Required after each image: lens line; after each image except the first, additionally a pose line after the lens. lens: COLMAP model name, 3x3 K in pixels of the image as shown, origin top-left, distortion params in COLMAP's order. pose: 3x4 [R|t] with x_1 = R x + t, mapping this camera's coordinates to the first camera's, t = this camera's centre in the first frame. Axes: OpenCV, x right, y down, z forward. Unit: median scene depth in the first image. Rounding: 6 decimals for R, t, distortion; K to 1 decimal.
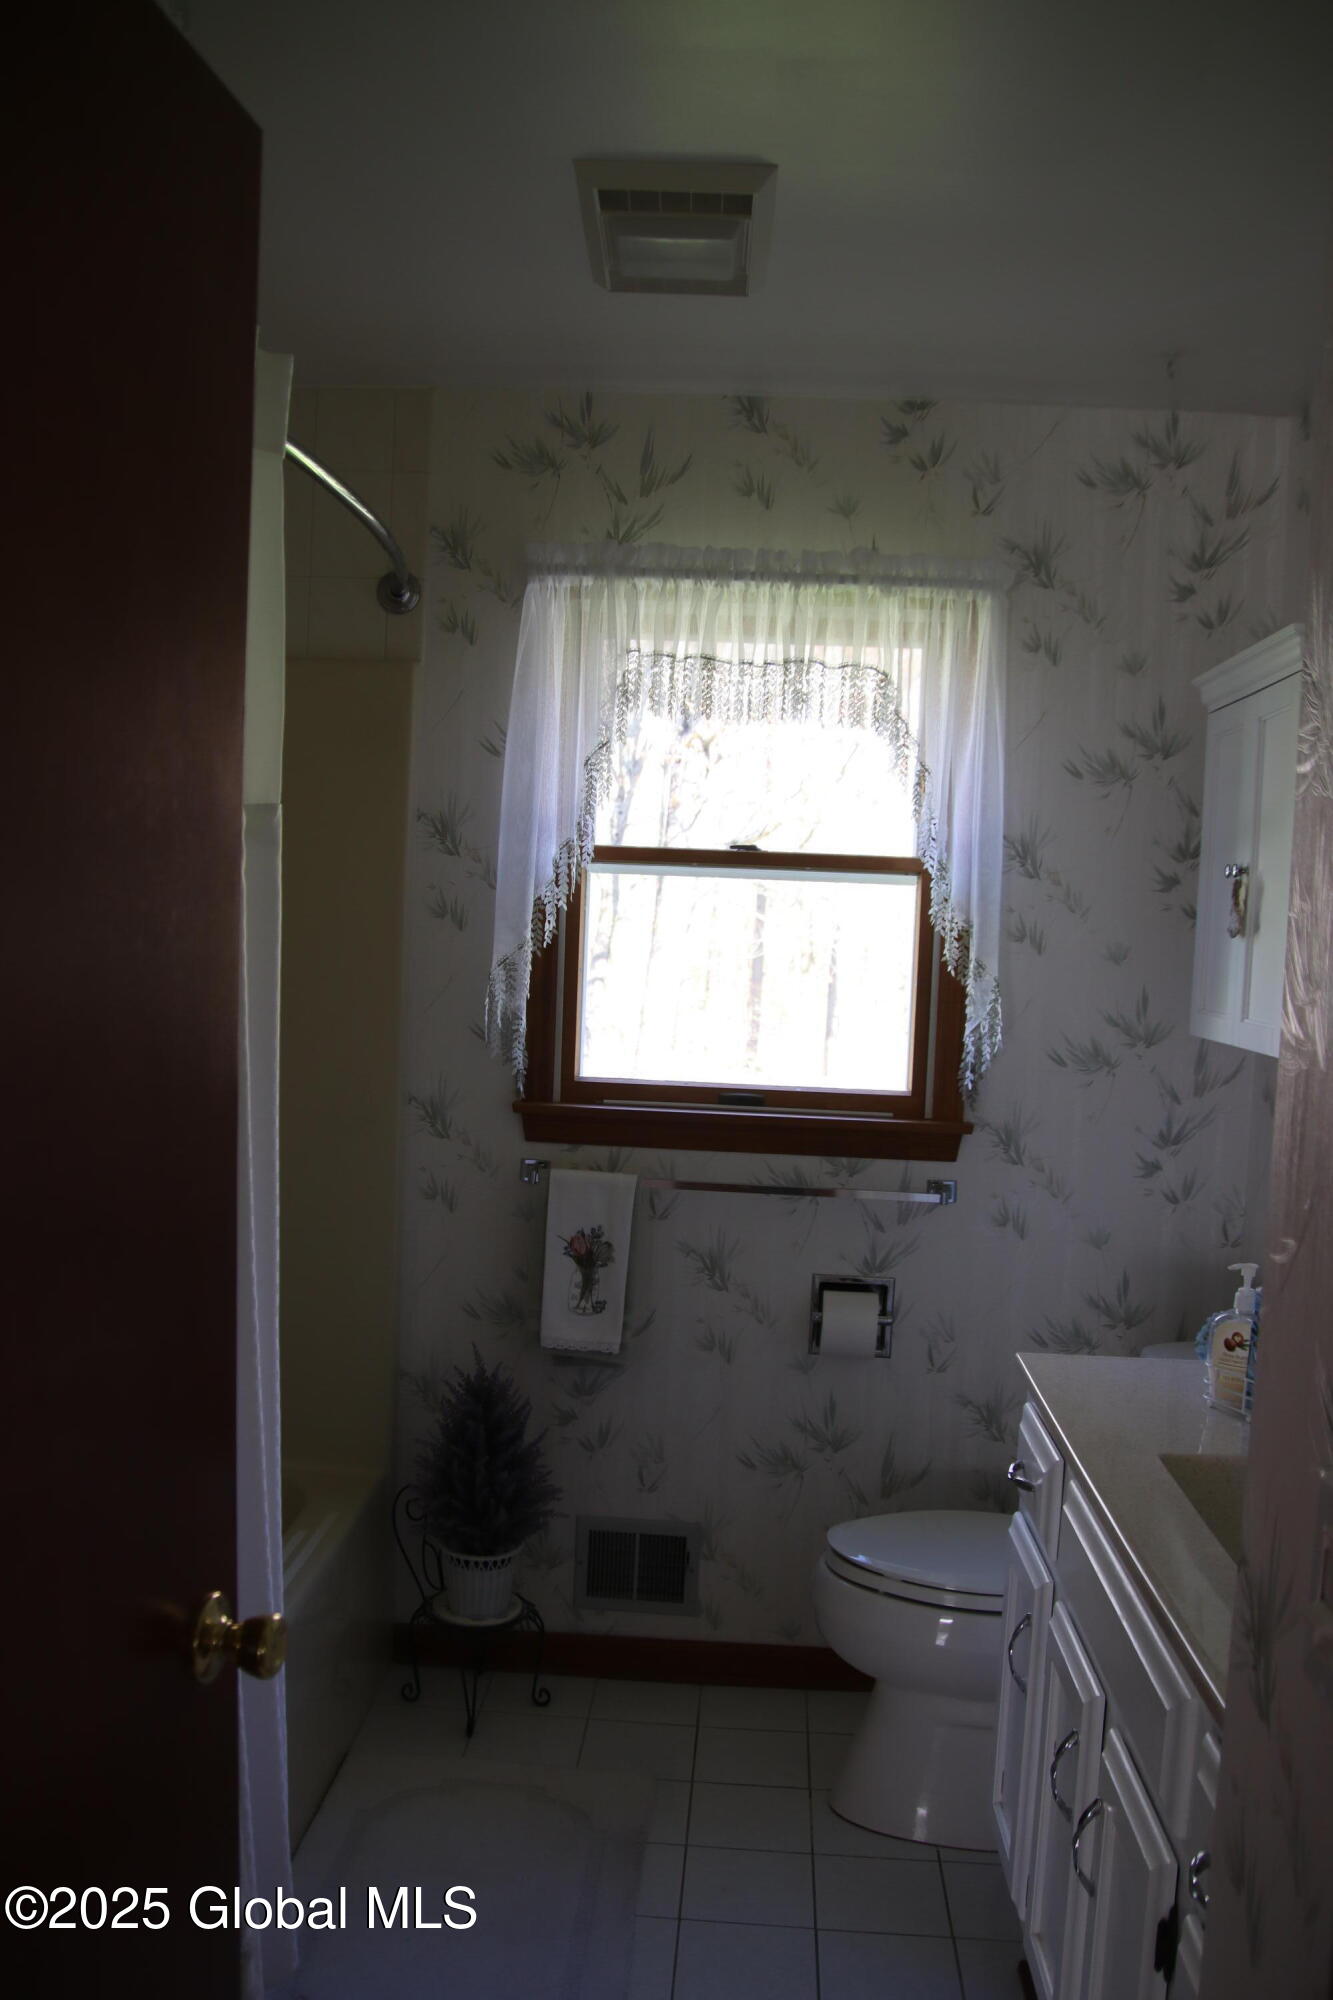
lens RADIAL K [[1693.2, 0, 656.9], [0, 1693.2, 1039.1], [0, 0, 1]] dist [-0.125540, 0.118434]
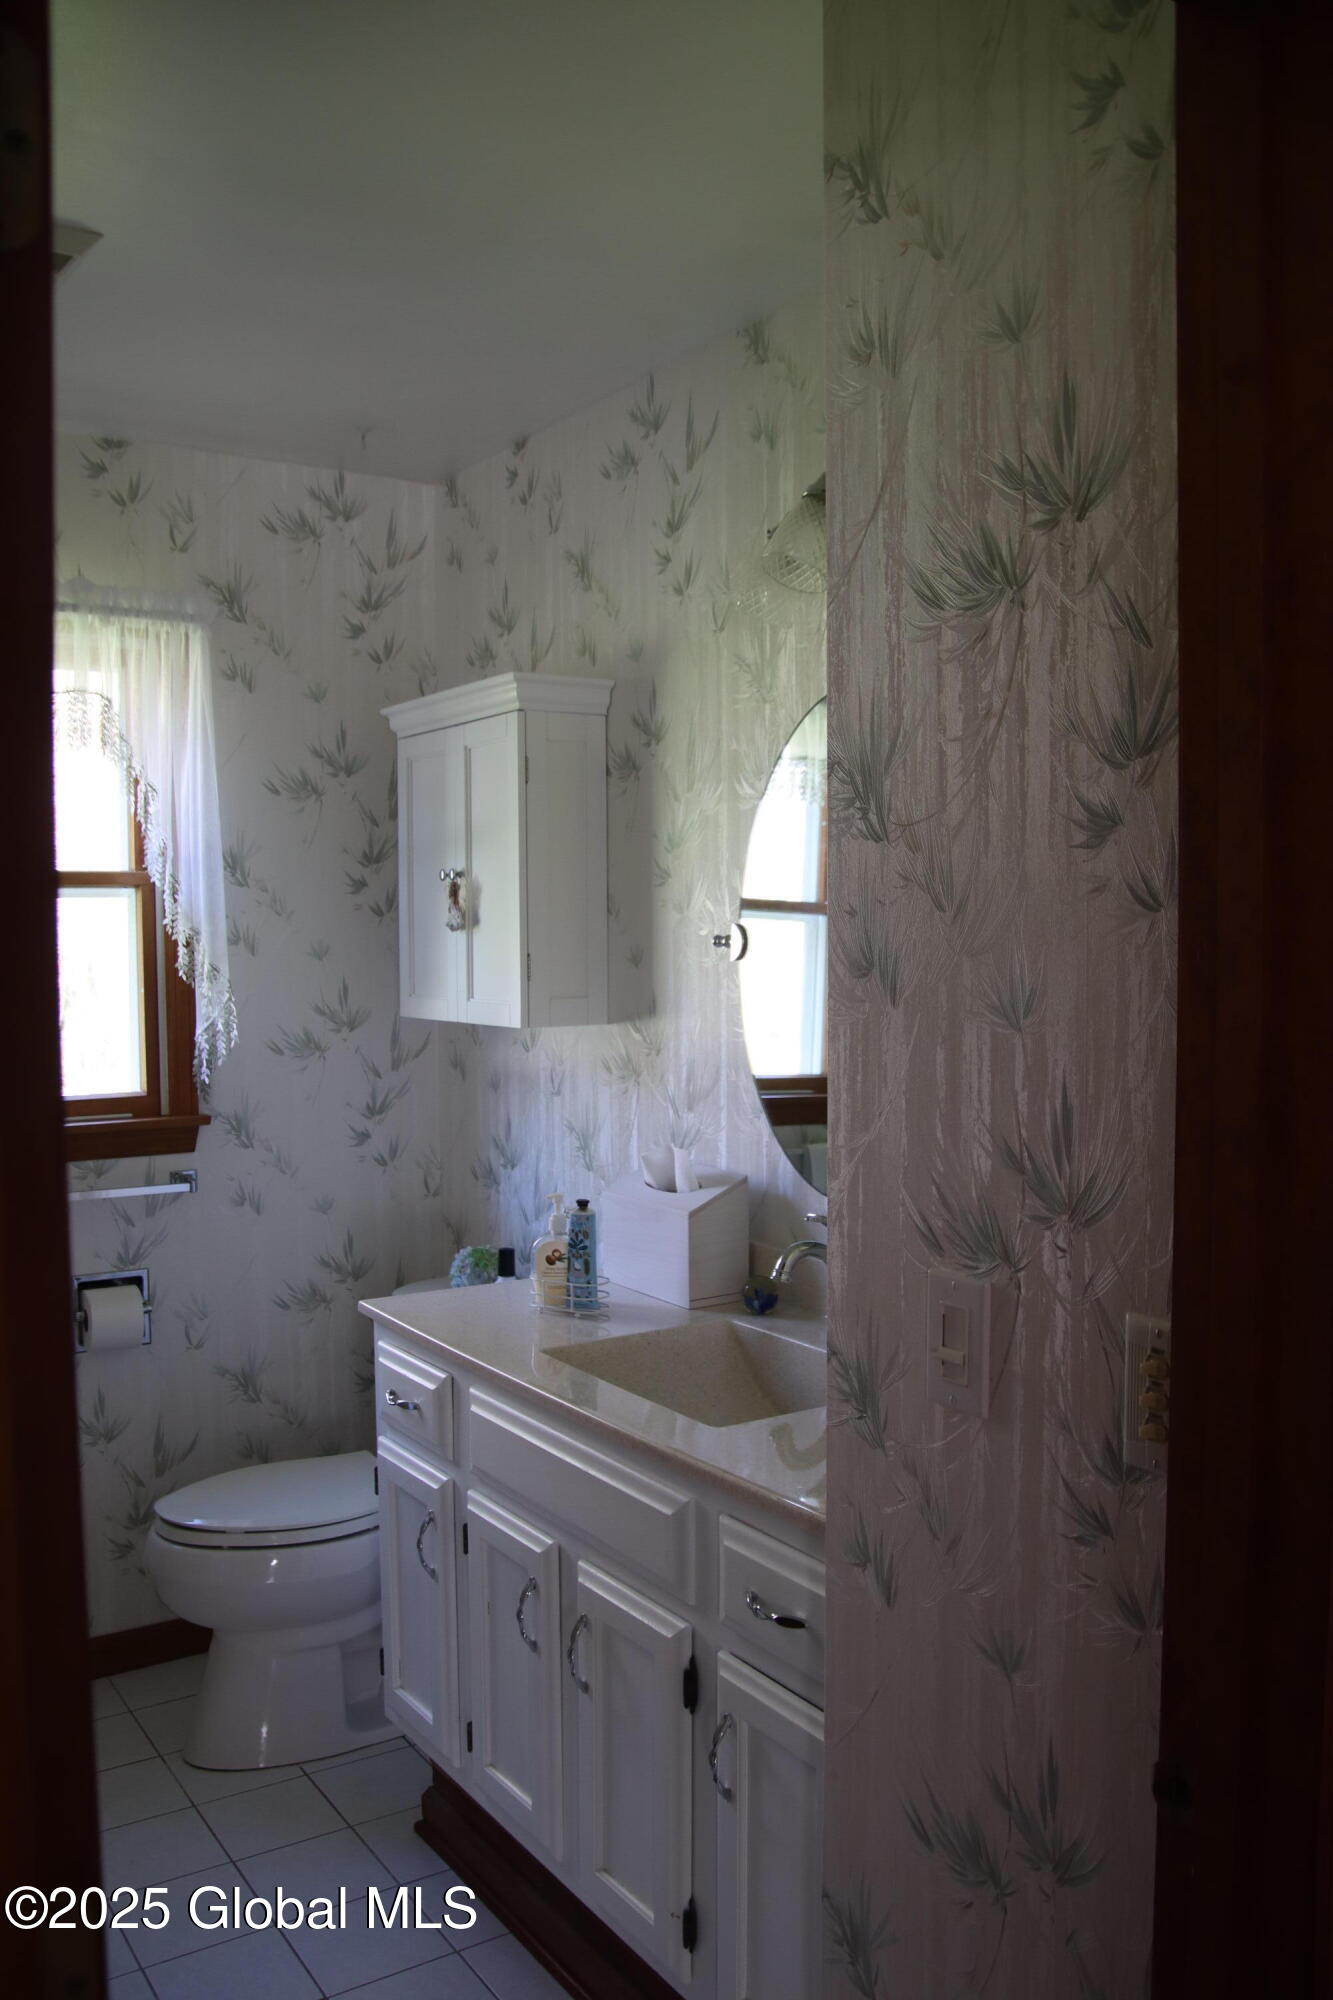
lens RADIAL K [[1693.2, 0, 656.9], [0, 1693.2, 1039.1], [0, 0, 1]] dist [-0.125540, 0.118434]
pose [[0.806071, -0.084316, 0.585781, -0.213062], [0.081690, 0.996176, 0.030977, -0.008428], [-0.586153, 0.022883, 0.809877, -0.044869]]
